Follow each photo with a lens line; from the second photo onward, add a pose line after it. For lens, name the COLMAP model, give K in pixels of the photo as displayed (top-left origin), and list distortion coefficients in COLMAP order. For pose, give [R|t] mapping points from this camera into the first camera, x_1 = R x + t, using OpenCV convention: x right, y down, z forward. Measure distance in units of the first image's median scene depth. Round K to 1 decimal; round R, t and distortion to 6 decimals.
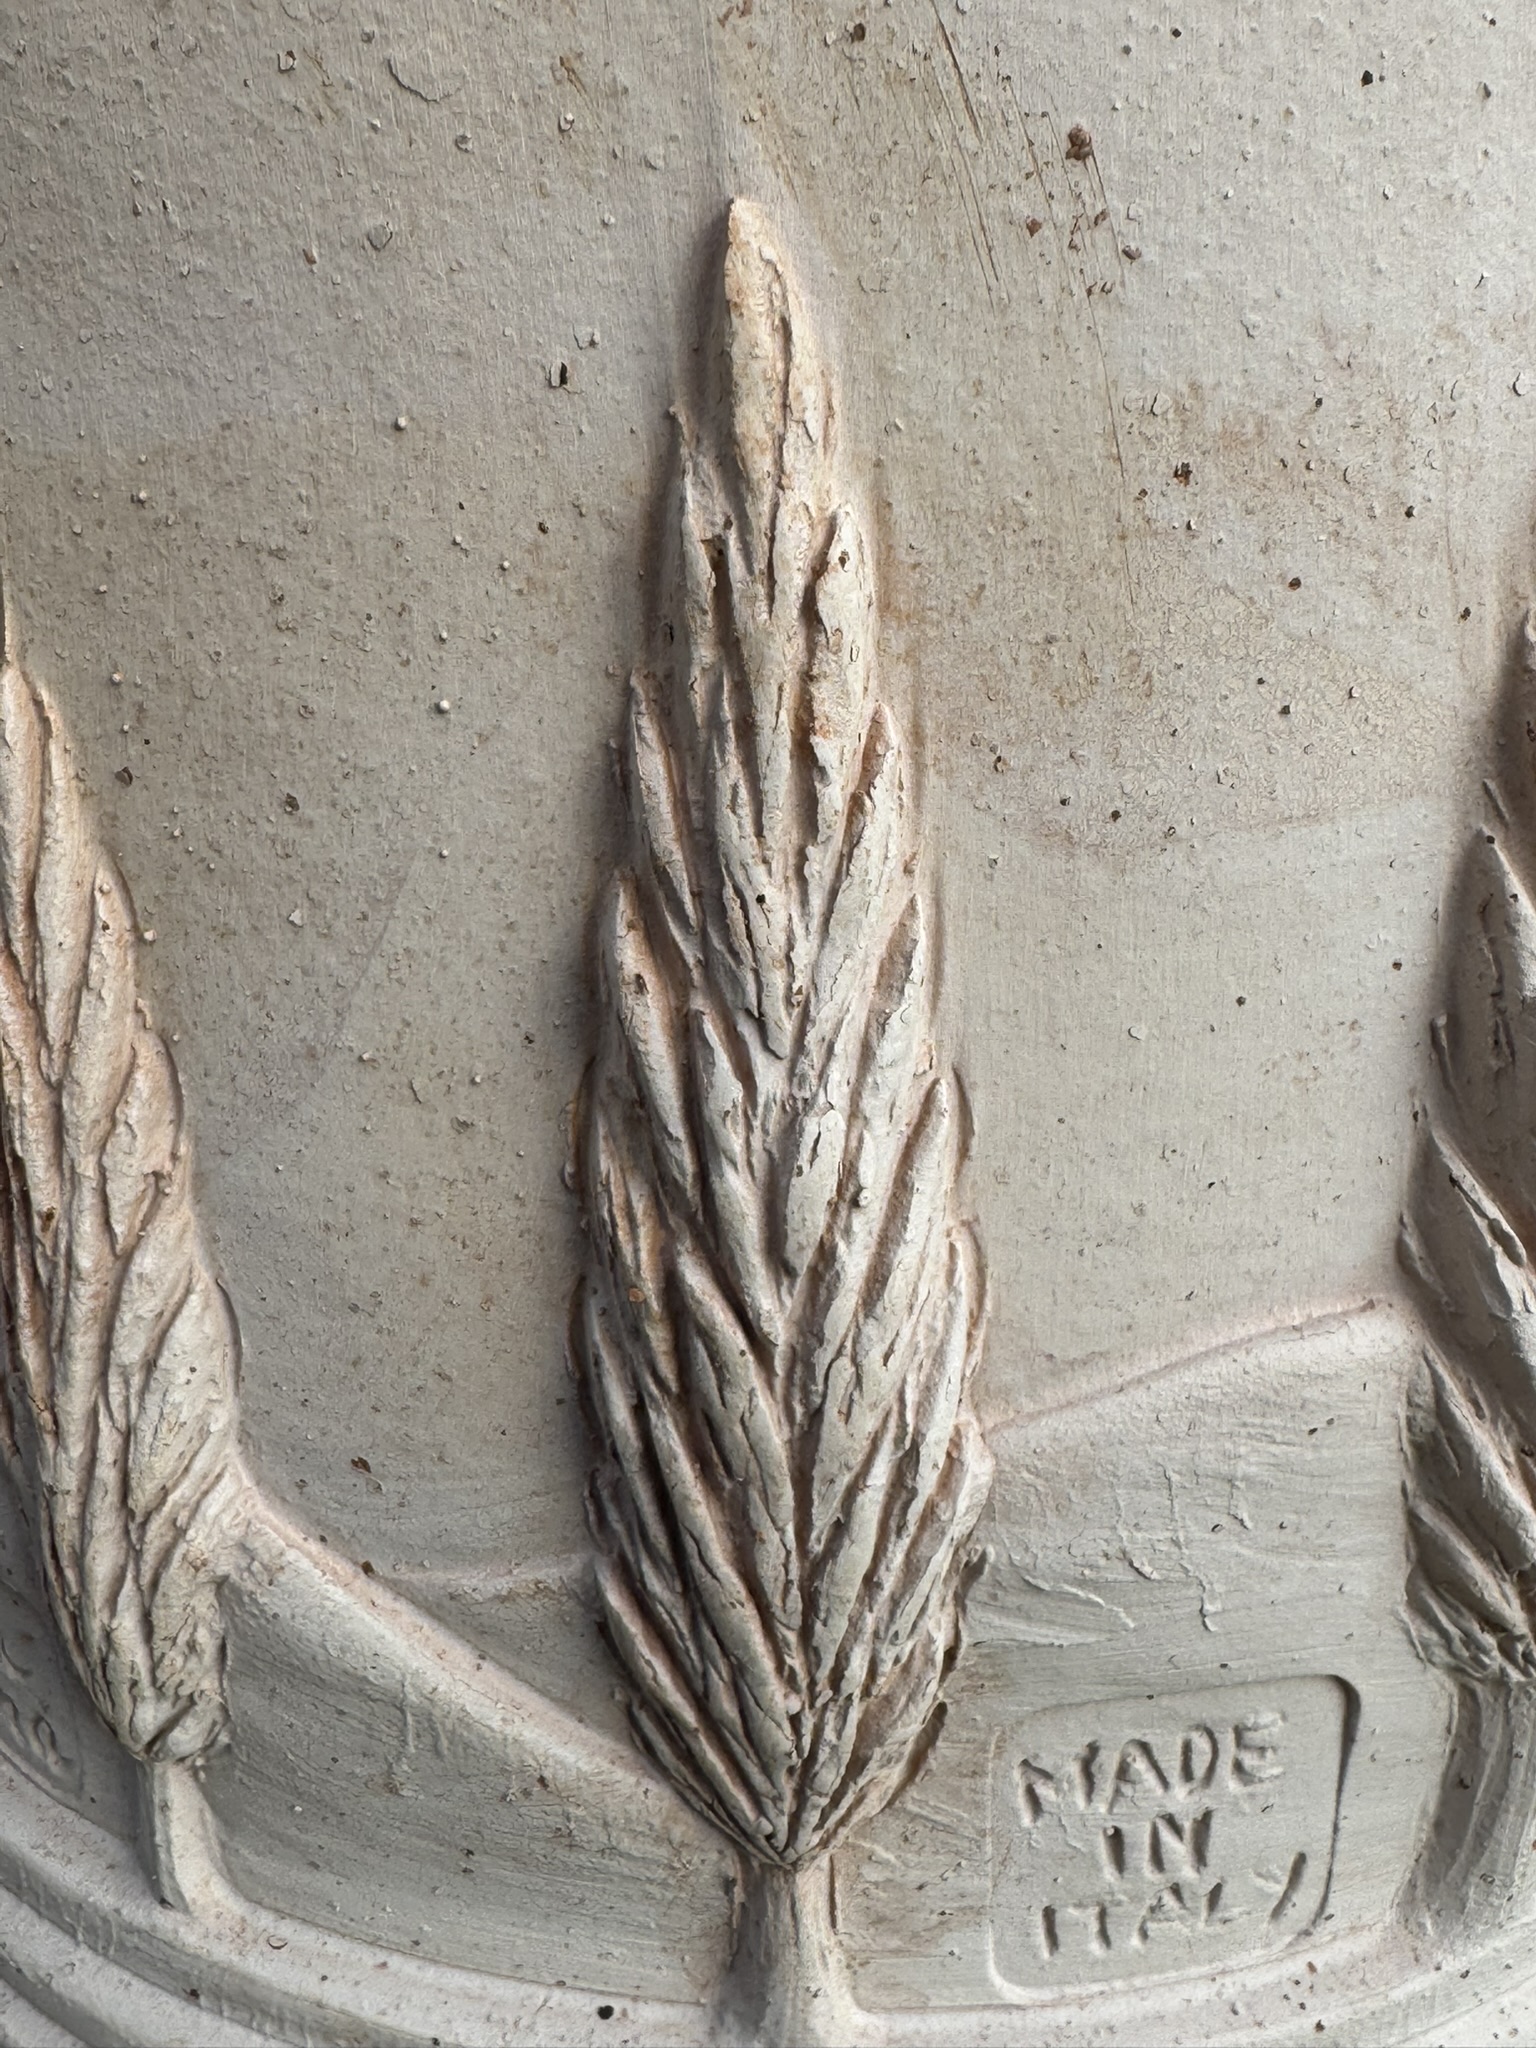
lens RADIAL K [[2239.8, 0, 795.2], [0, 2239.8, 1021.7], [0, 0, 1]] dist [0.000496, 0.000071]
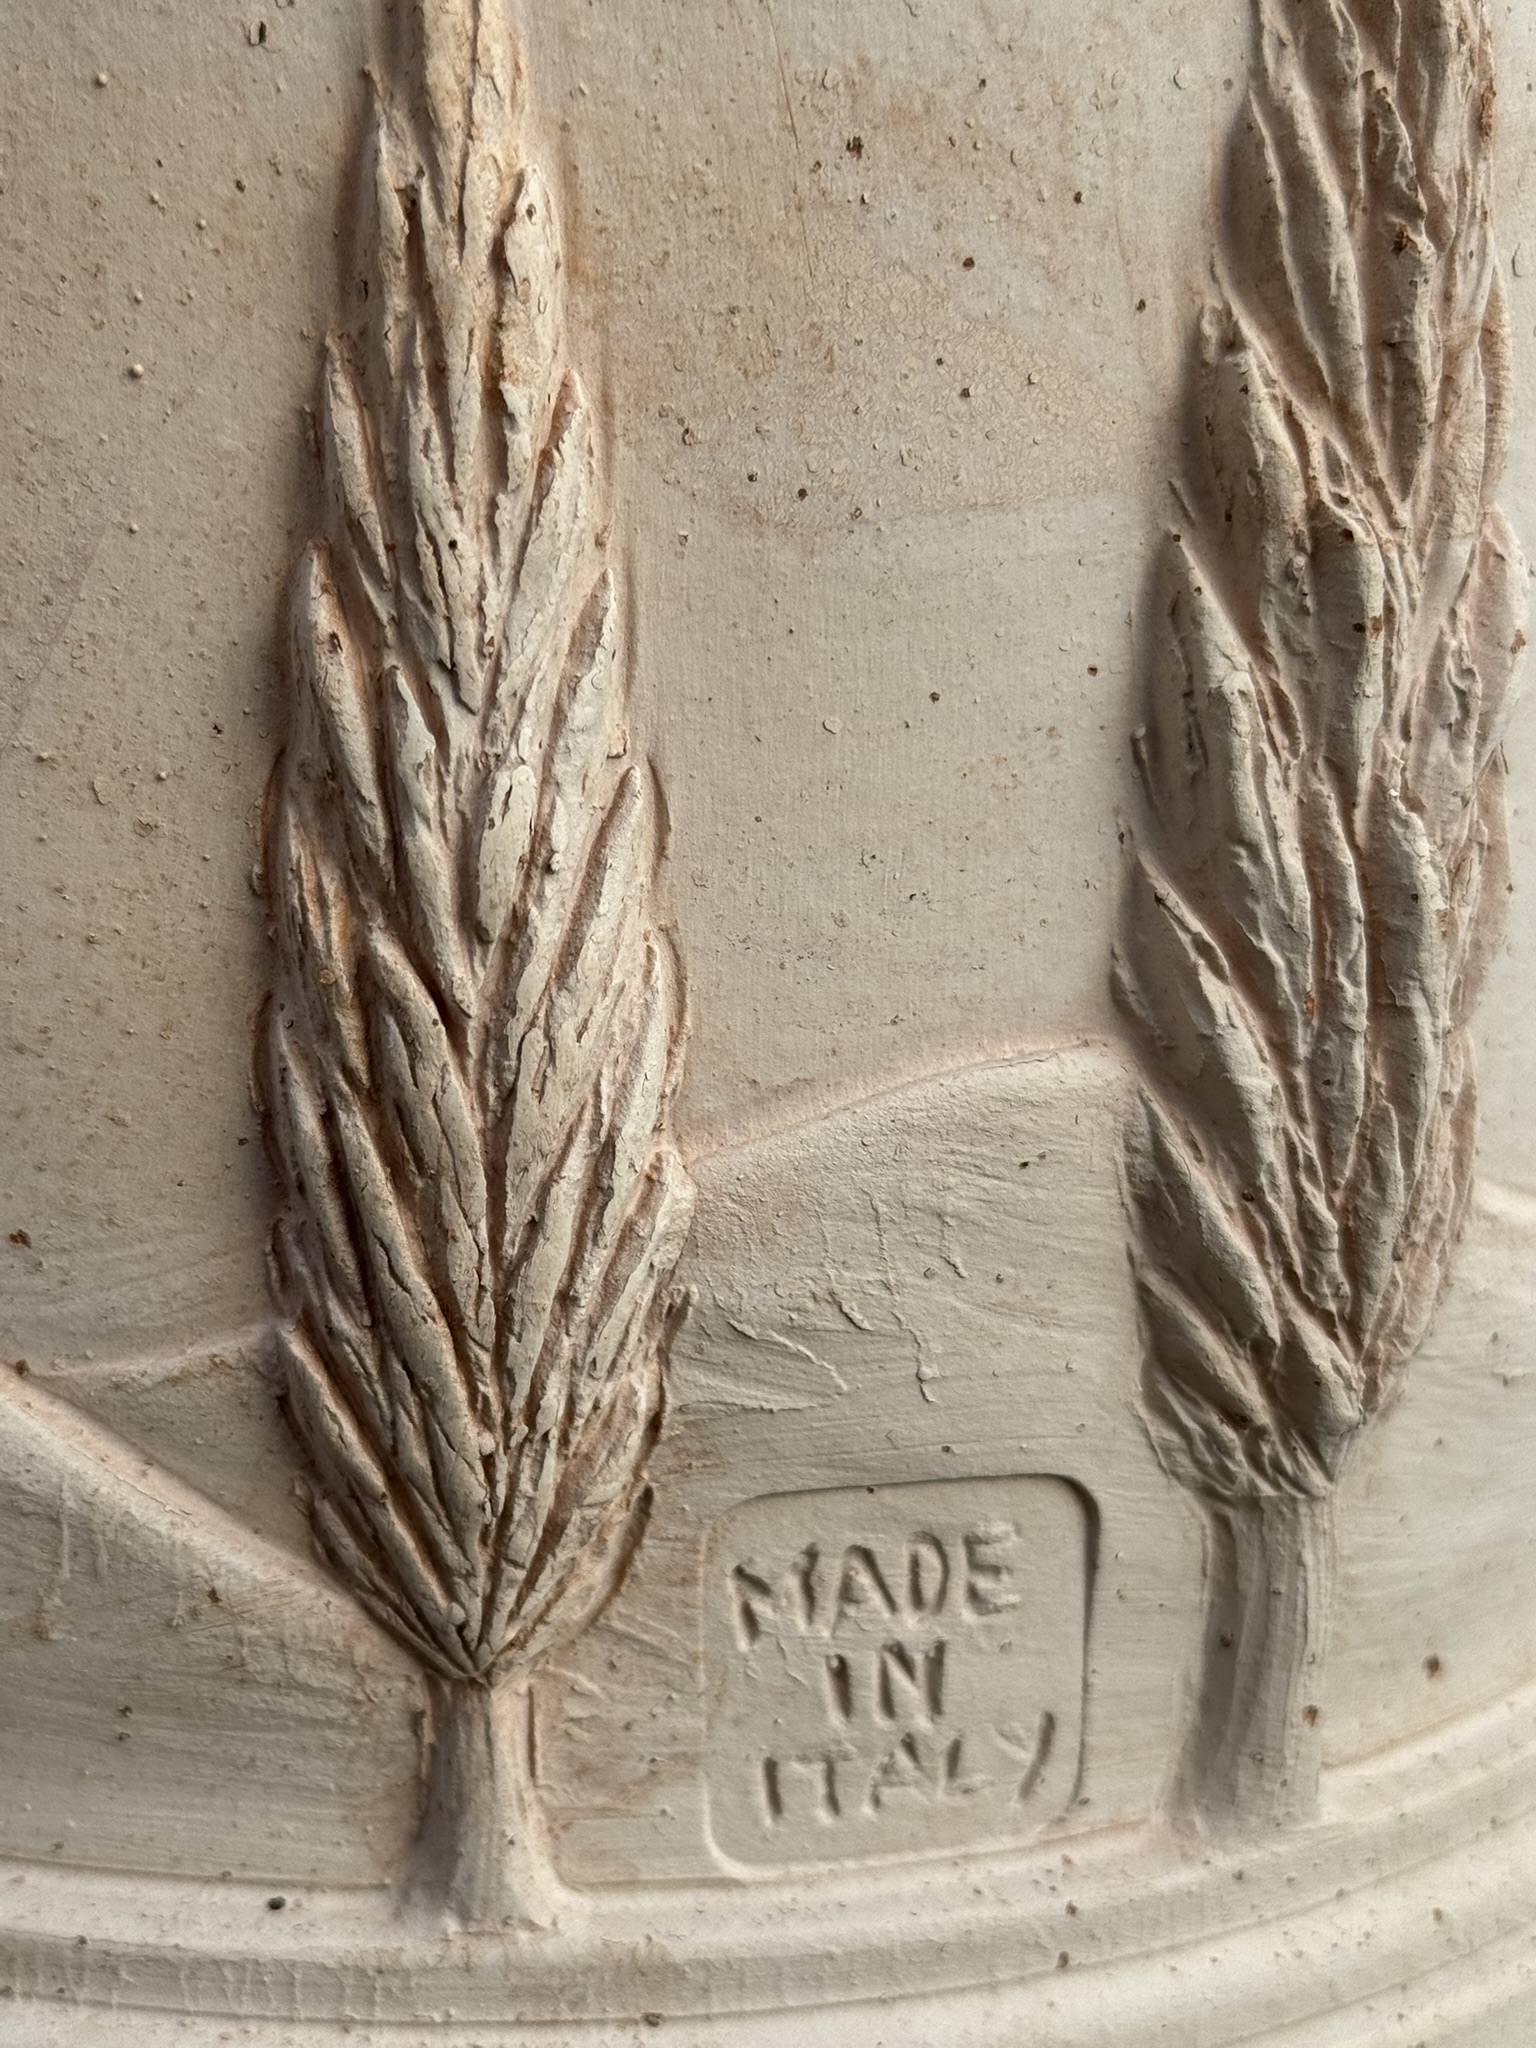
lens RADIAL K [[3264.9, 0, 768.0], [0, 3264.9, 1024.0], [0, 0, 1]] dist [0.169082, -0.417823]
pose [[0.997291, 0.001793, 0.073535, 0.016321], [0.004282, 0.996592, -0.082372, 0.252314], [-0.073432, 0.082464, 0.993885, -0.433006]]
